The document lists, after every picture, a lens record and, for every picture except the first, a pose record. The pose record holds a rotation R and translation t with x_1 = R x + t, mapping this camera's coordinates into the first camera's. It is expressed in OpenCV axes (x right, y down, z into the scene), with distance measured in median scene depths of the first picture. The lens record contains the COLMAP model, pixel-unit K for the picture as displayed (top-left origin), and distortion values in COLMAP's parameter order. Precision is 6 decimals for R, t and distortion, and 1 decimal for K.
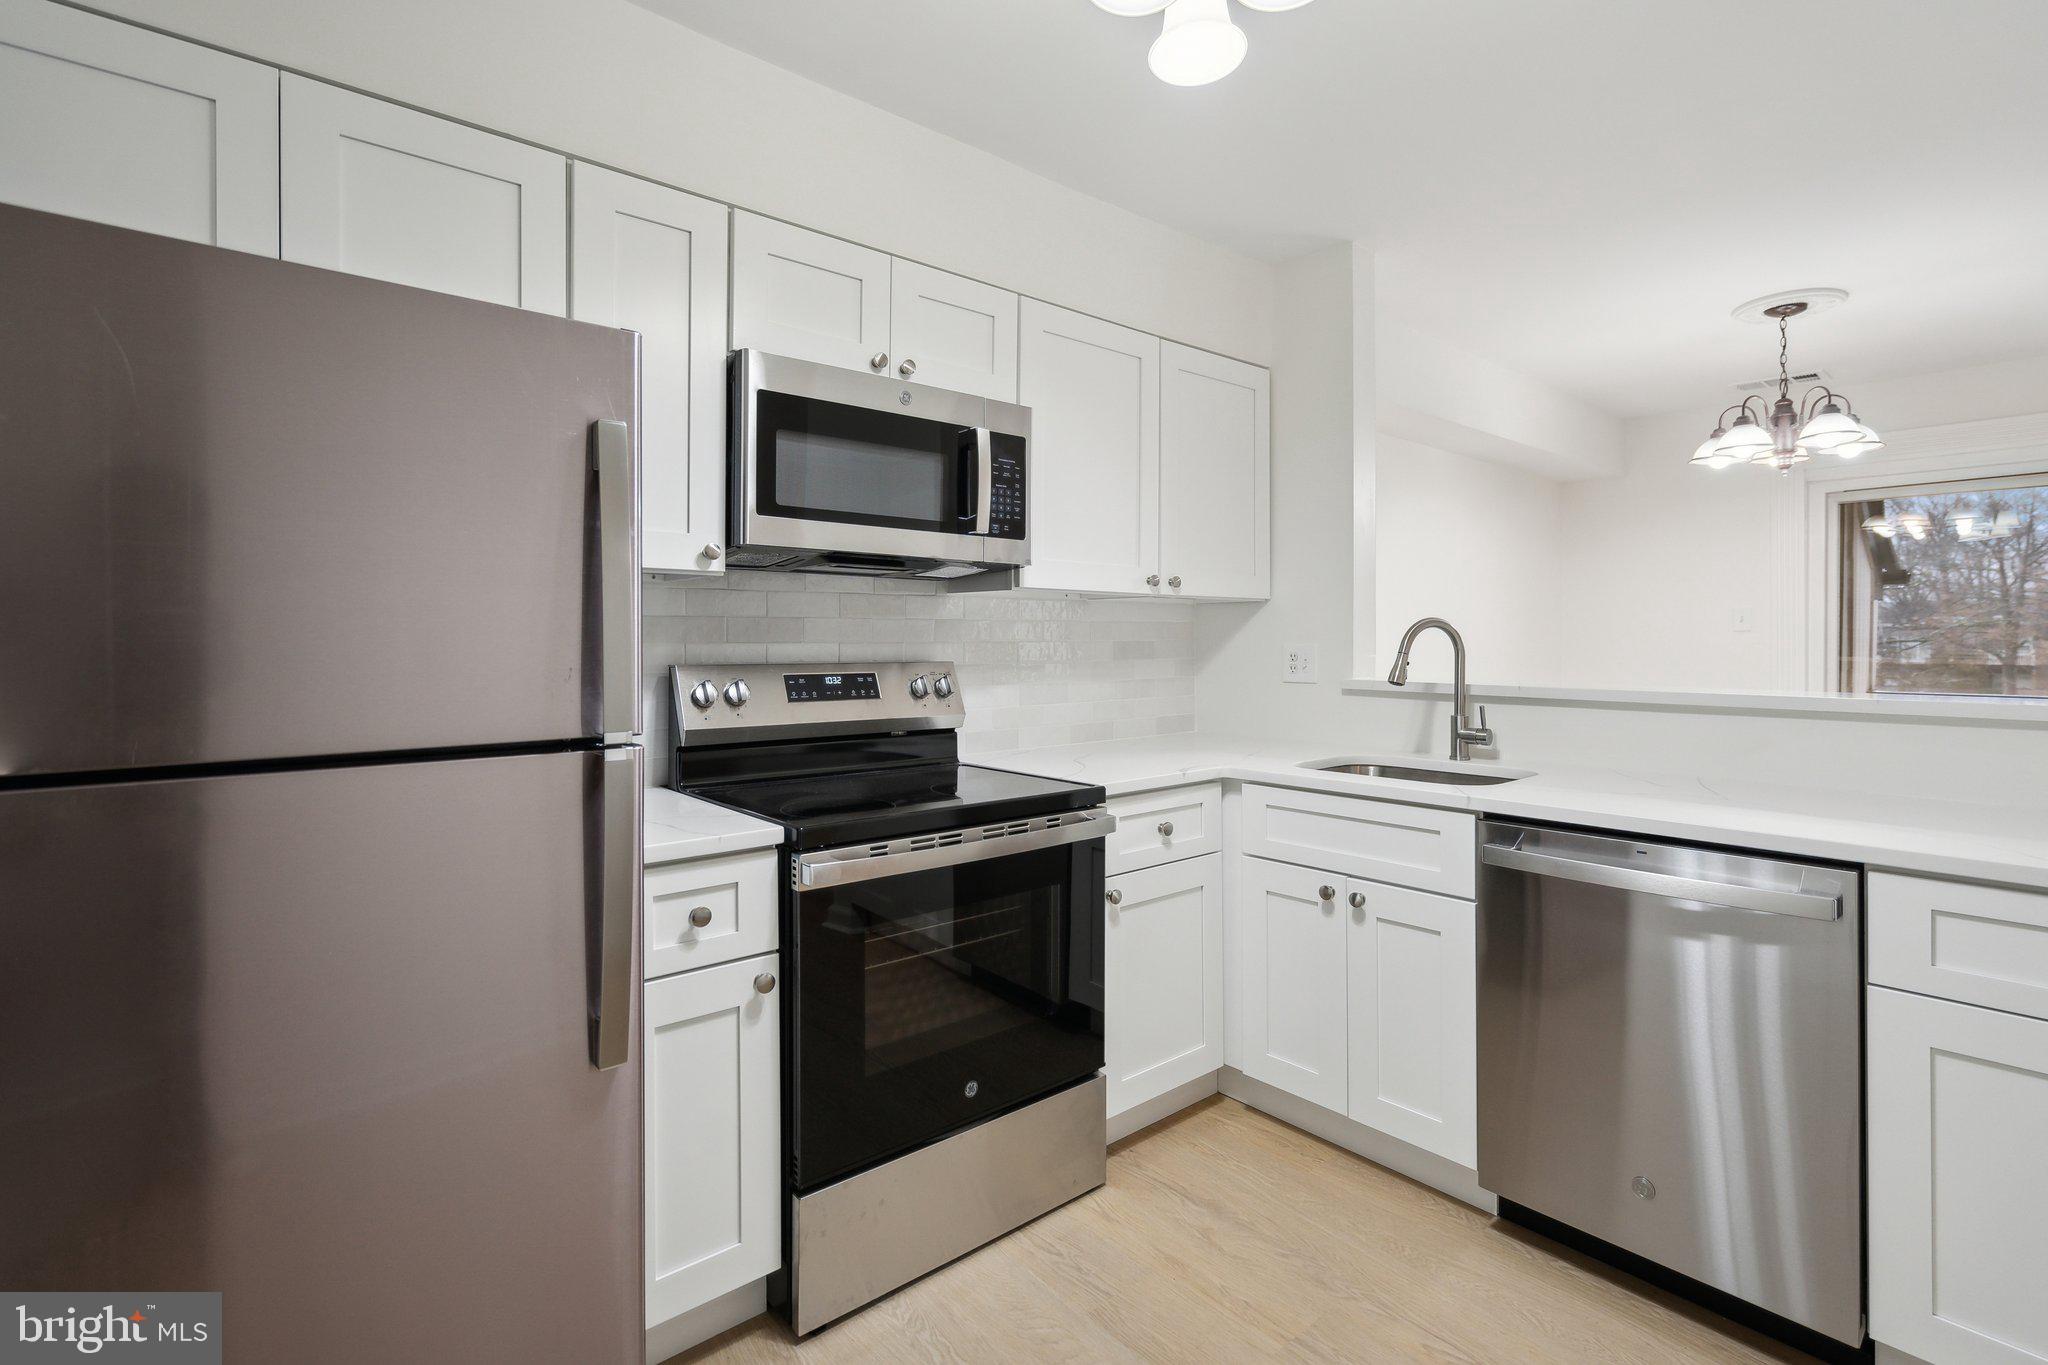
lens RADIAL K [[973.0, 0, 1044.9], [0, 973.0, 639.7], [0, 0, 1]] dist [-0.001332, 0.000238]
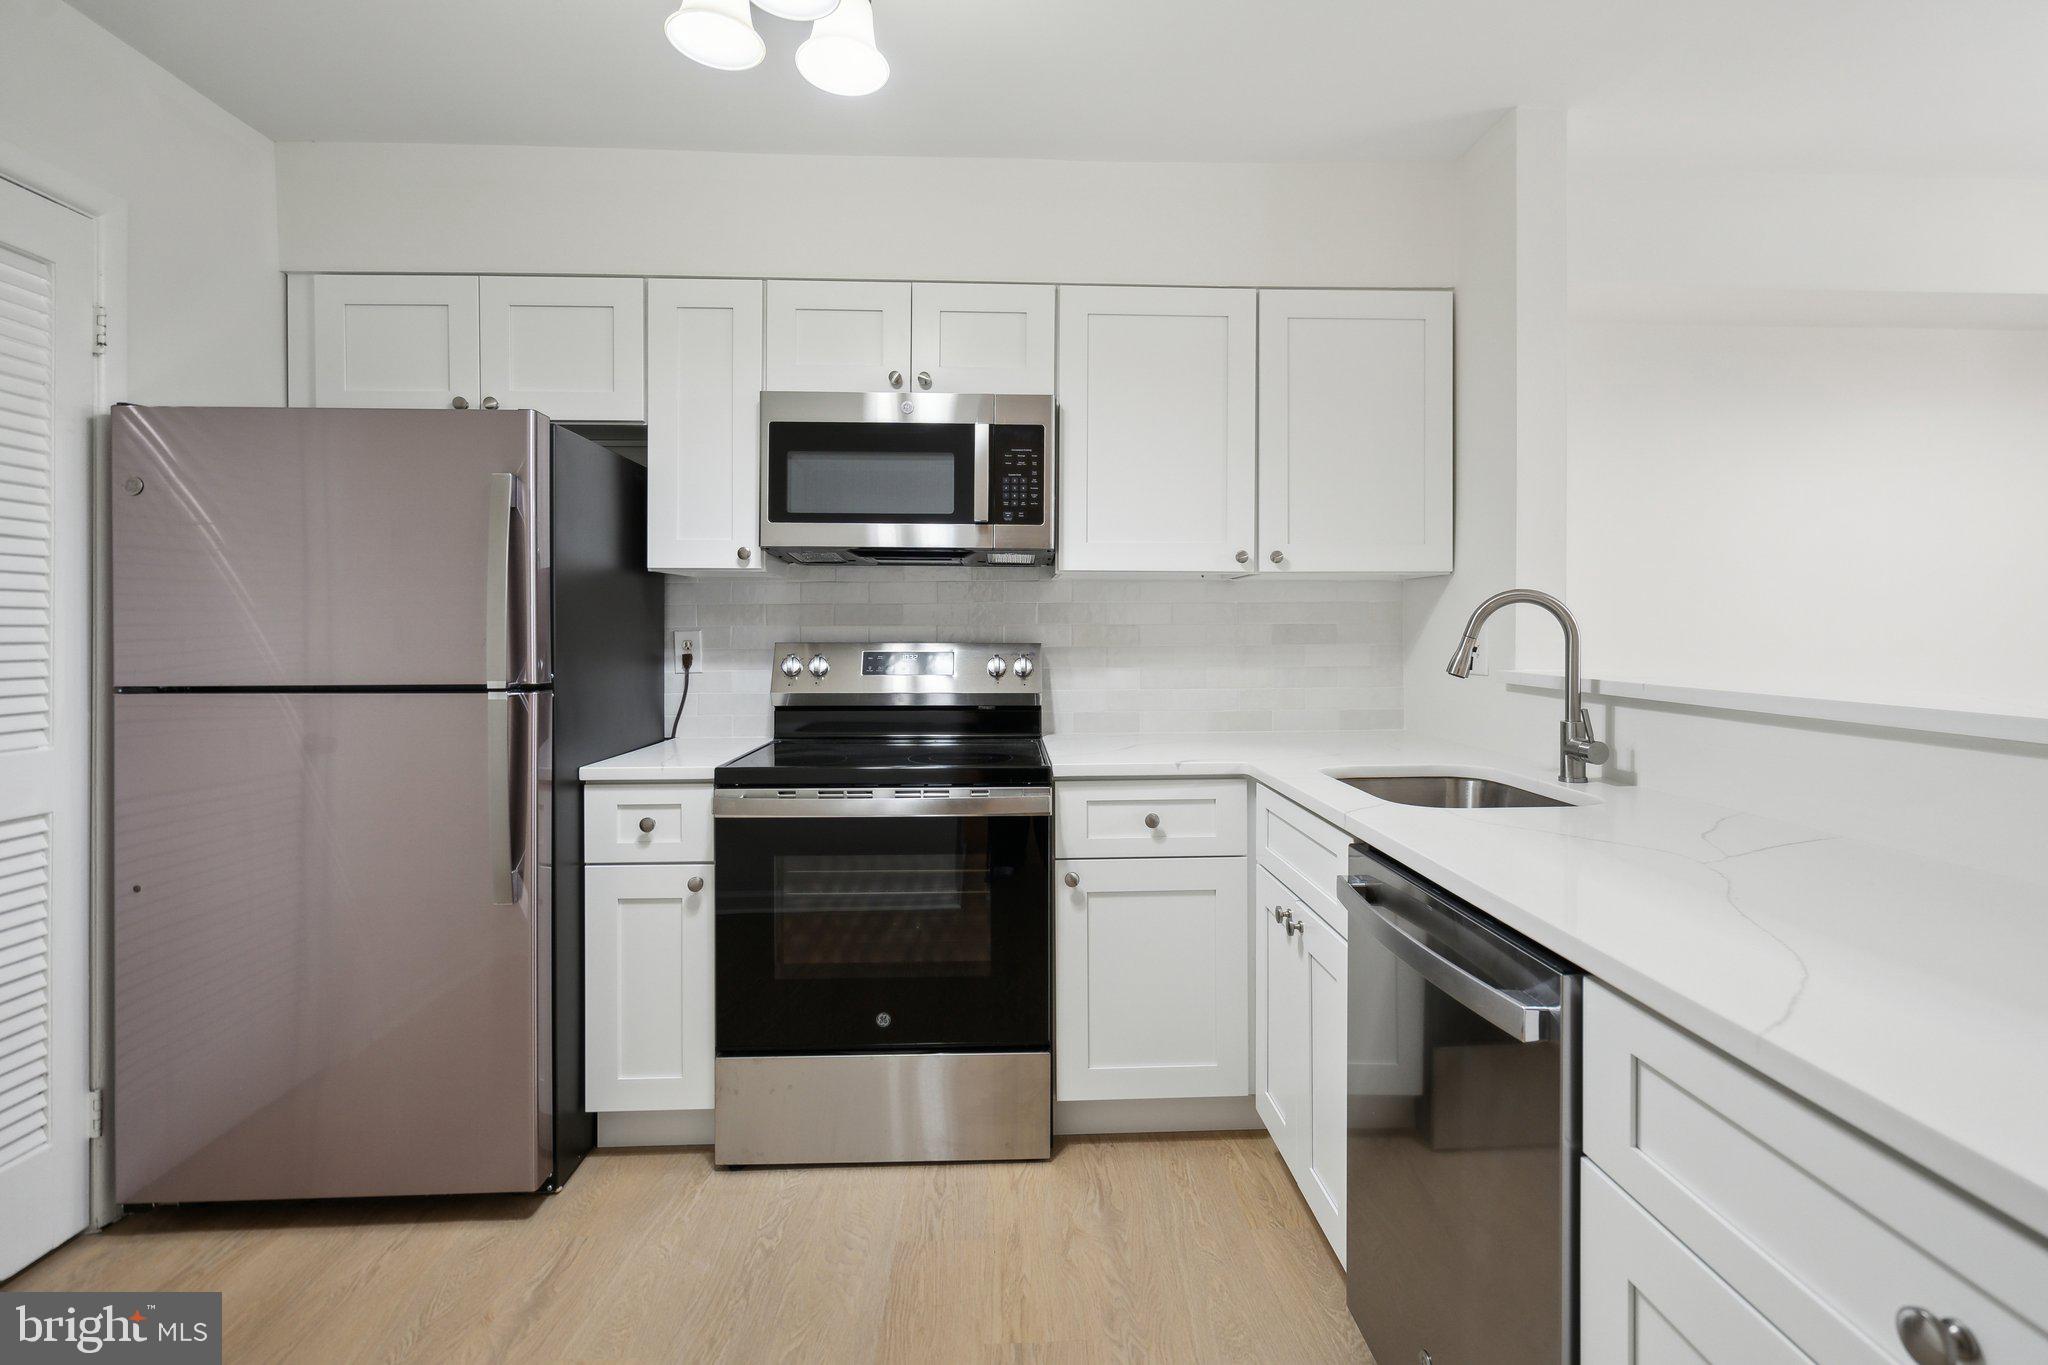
lens RADIAL K [[973.0, 0, 1044.9], [0, 973.0, 639.7], [0, 0, 1]] dist [-0.001332, 0.000238]
pose [[0.783026, 0.004627, -0.621972, 0.630101], [0.000158, 0.999971, 0.007639, 0.011651], [0.621990, -0.006080, 0.783002, 0.195592]]
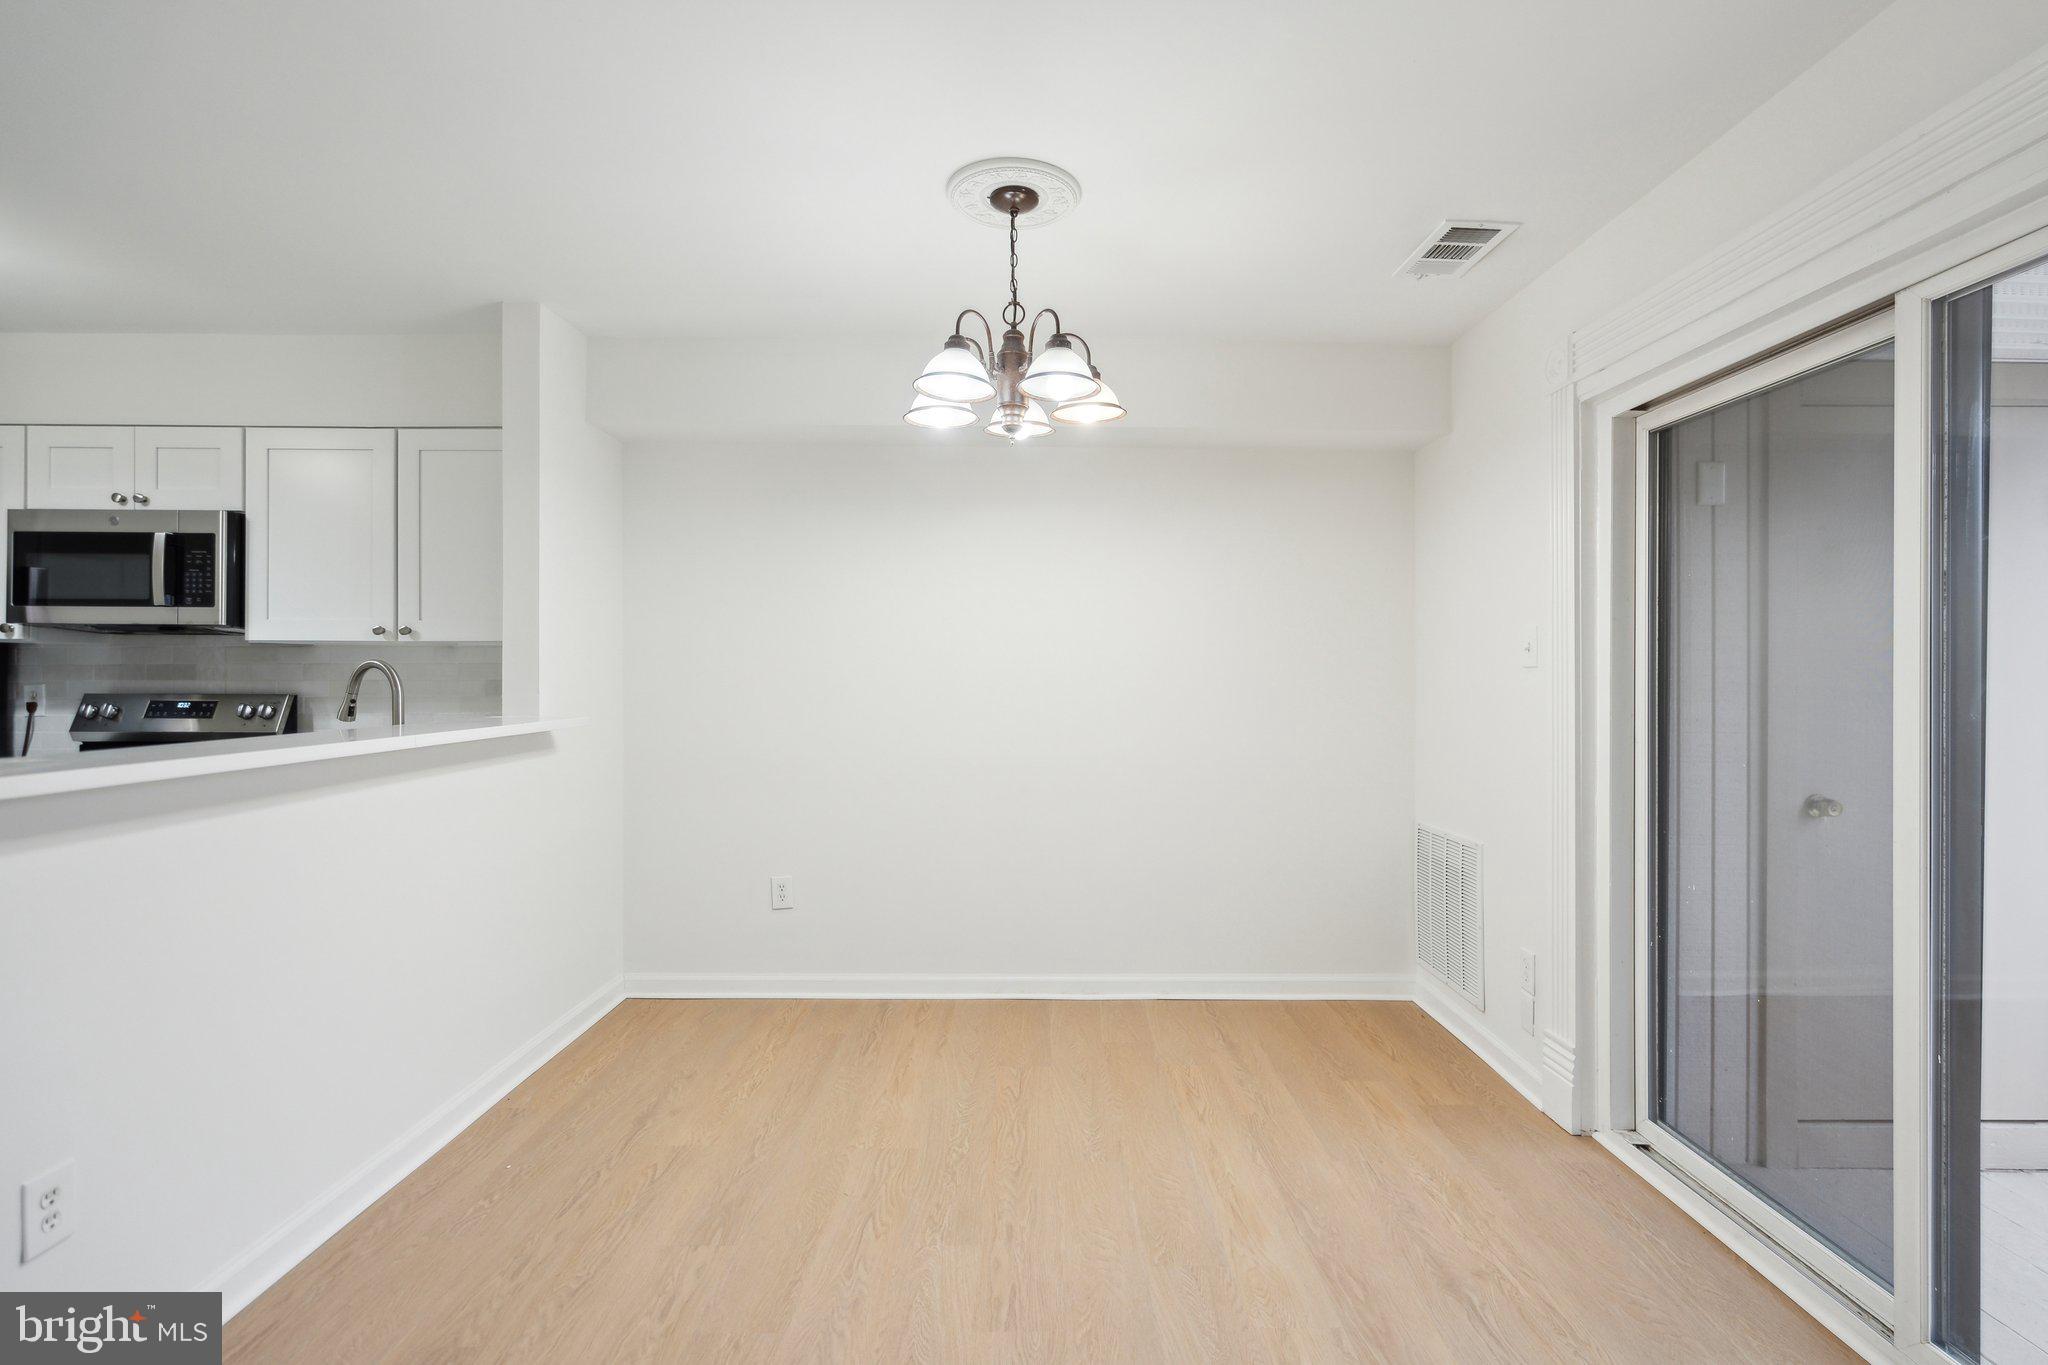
lens RADIAL K [[941.6, 0, 1037.1], [0, 941.6, 675.6], [0, 0, 1]] dist [0.003832, 0.001410]
pose [[0.760067, 0.001165, -0.649844, 1.770694], [0.000099, 0.999998, 0.001908, -0.007228], [0.649845, -0.001514, 0.760065, 0.746274]]
